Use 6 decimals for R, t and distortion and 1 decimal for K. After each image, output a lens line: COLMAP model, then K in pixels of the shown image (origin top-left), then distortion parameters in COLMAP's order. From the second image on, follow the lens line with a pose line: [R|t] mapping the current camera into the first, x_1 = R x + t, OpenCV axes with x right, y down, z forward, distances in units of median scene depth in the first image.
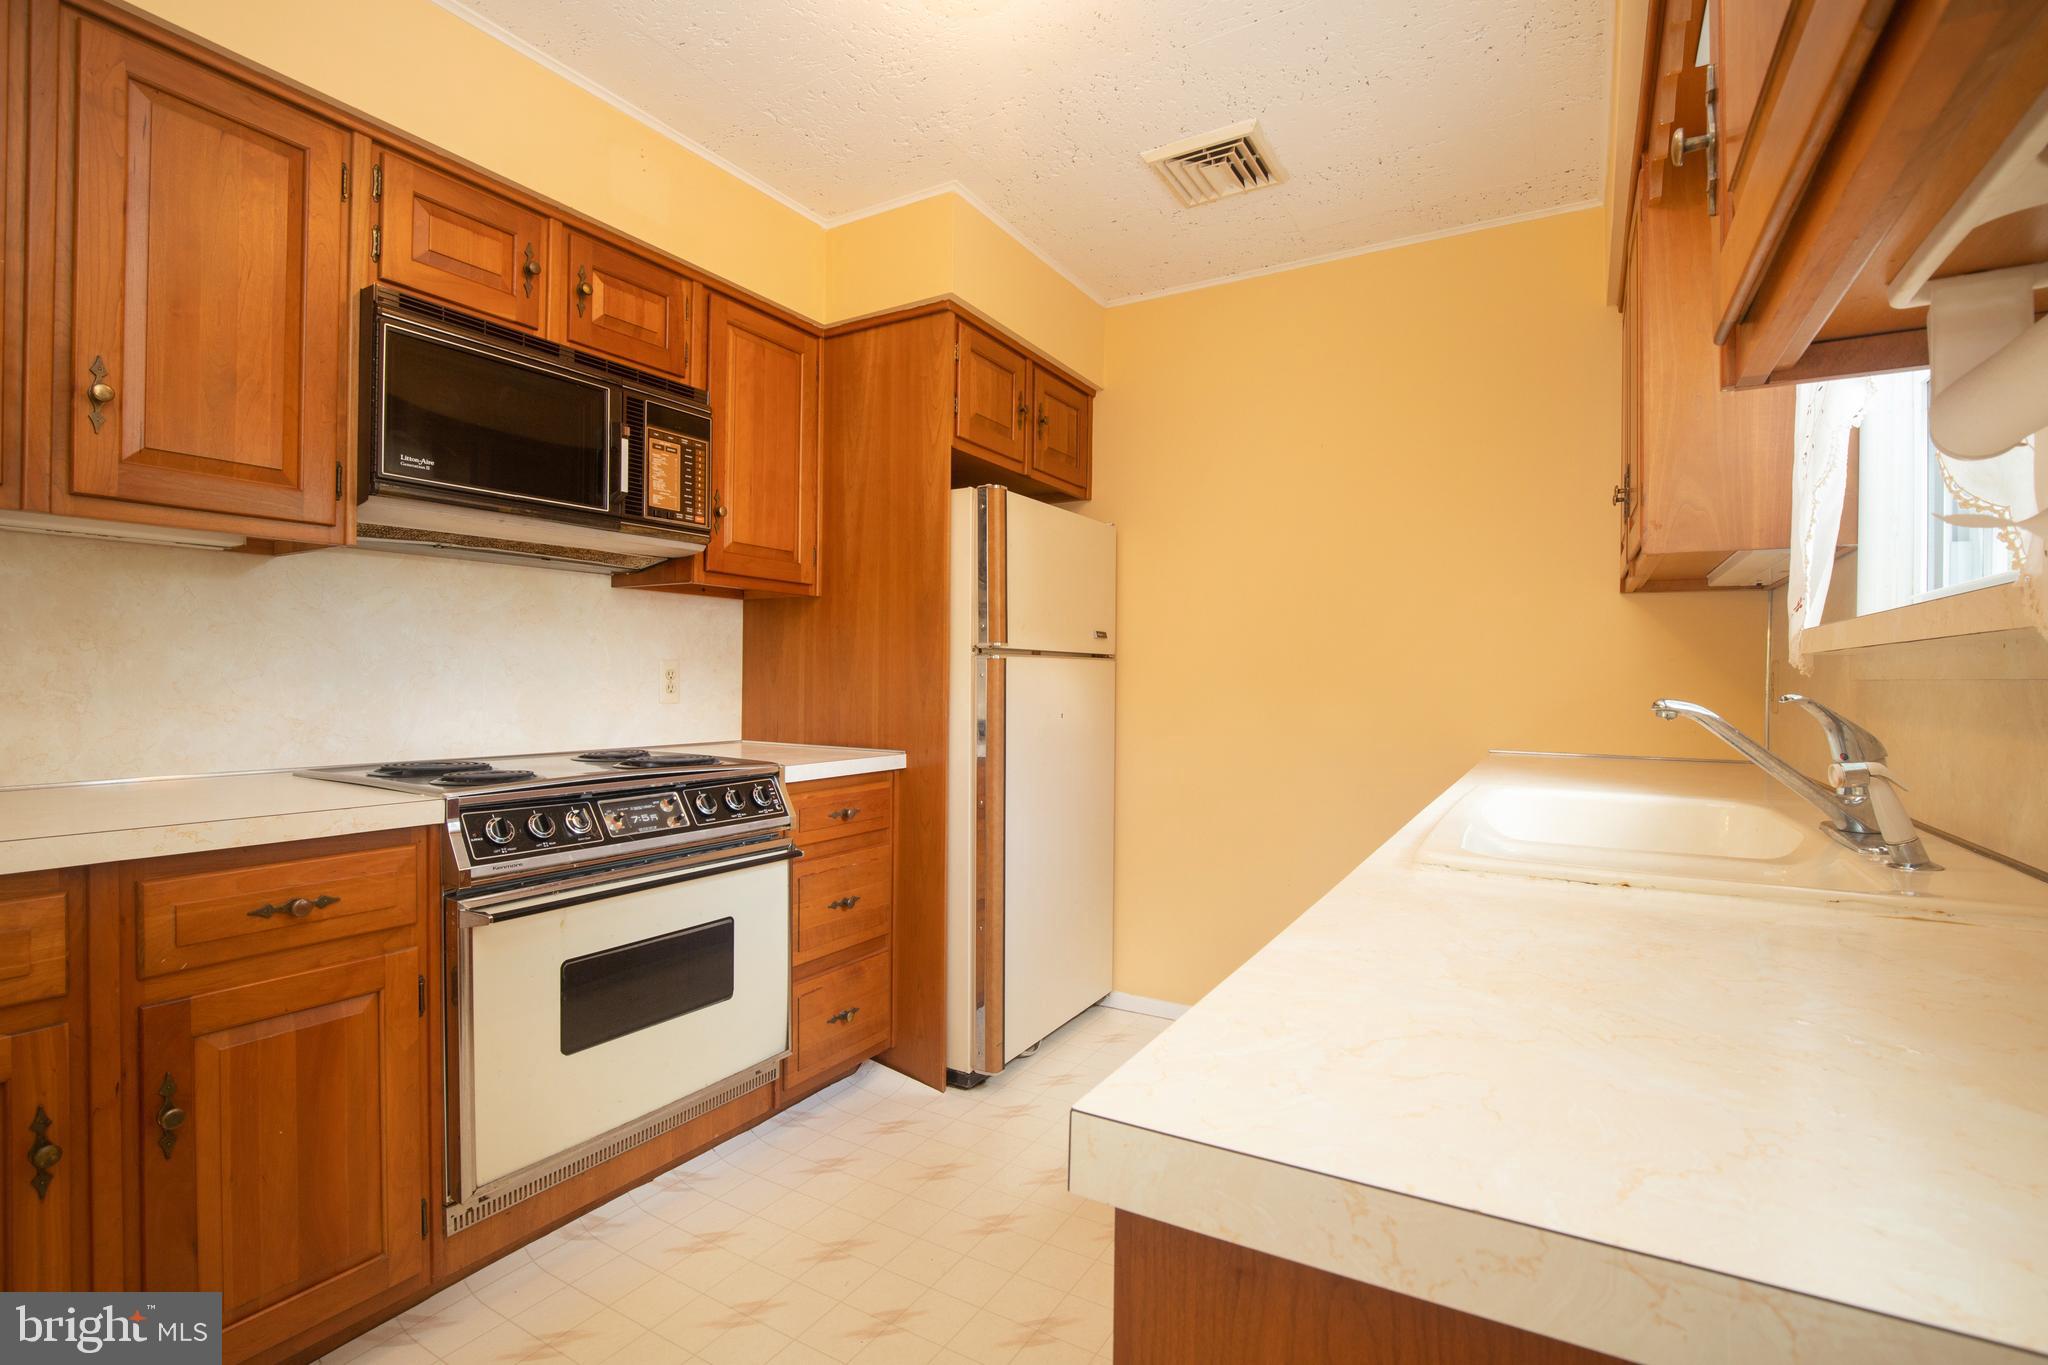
lens RADIAL K [[968.5, 0, 1024.0], [0, 968.5, 682.5], [0, 0, 1]] dist [-0.002126, -0.000775]
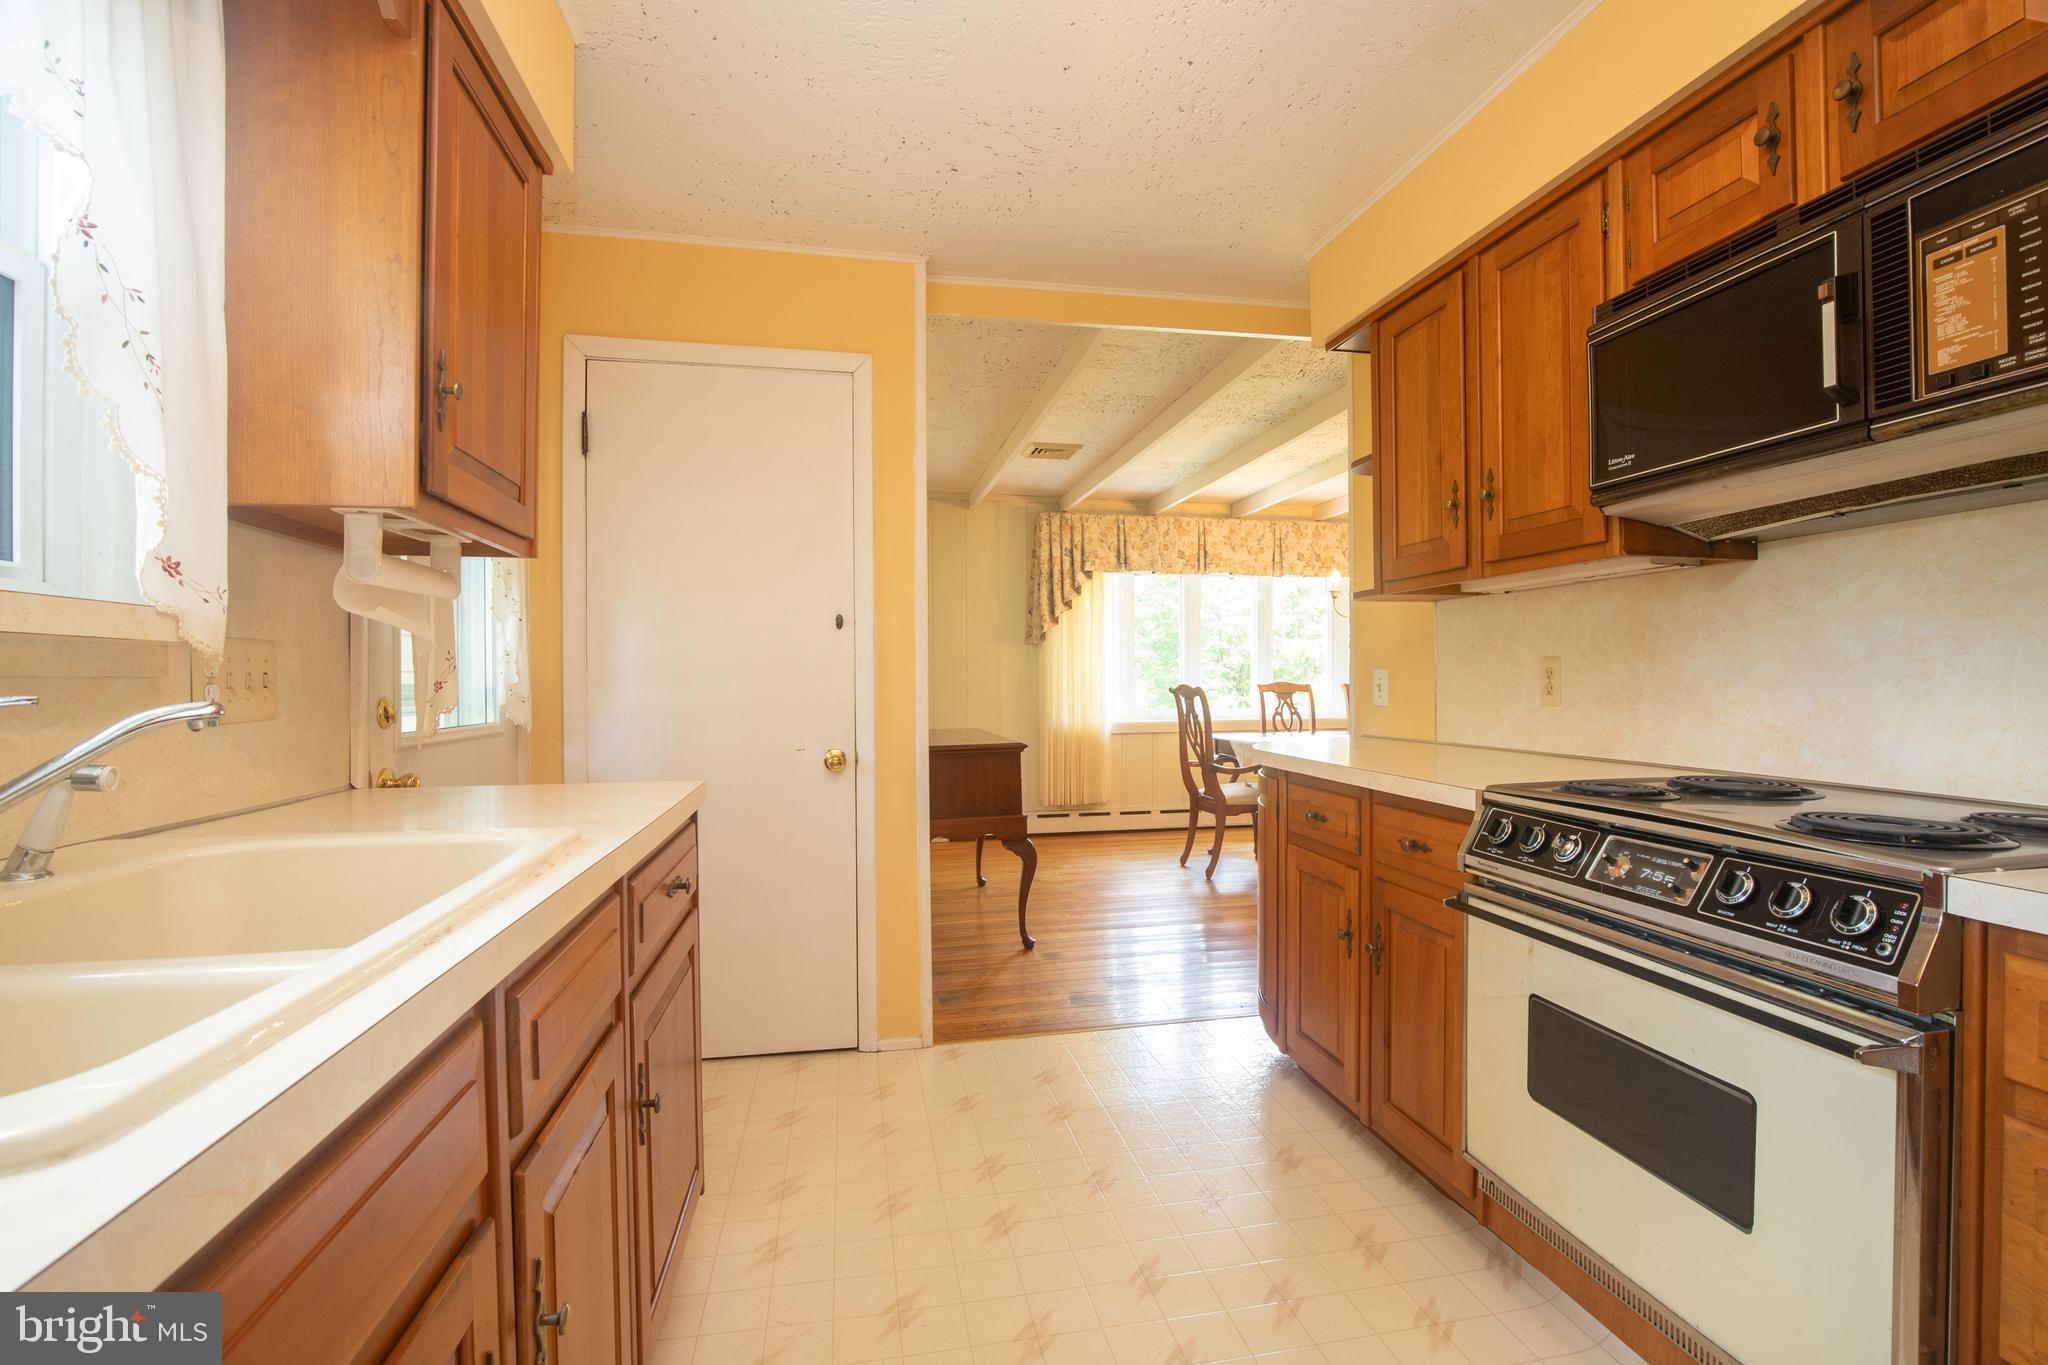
lens RADIAL K [[968.5, 0, 1024.0], [0, 968.5, 682.5], [0, 0, 1]] dist [-0.002126, -0.000775]
pose [[-0.748424, -0.001644, -0.663218, 0.420072], [-0.003435, 0.999993, 0.001397, -0.002871], [0.663211, 0.003324, -0.748425, 1.183727]]
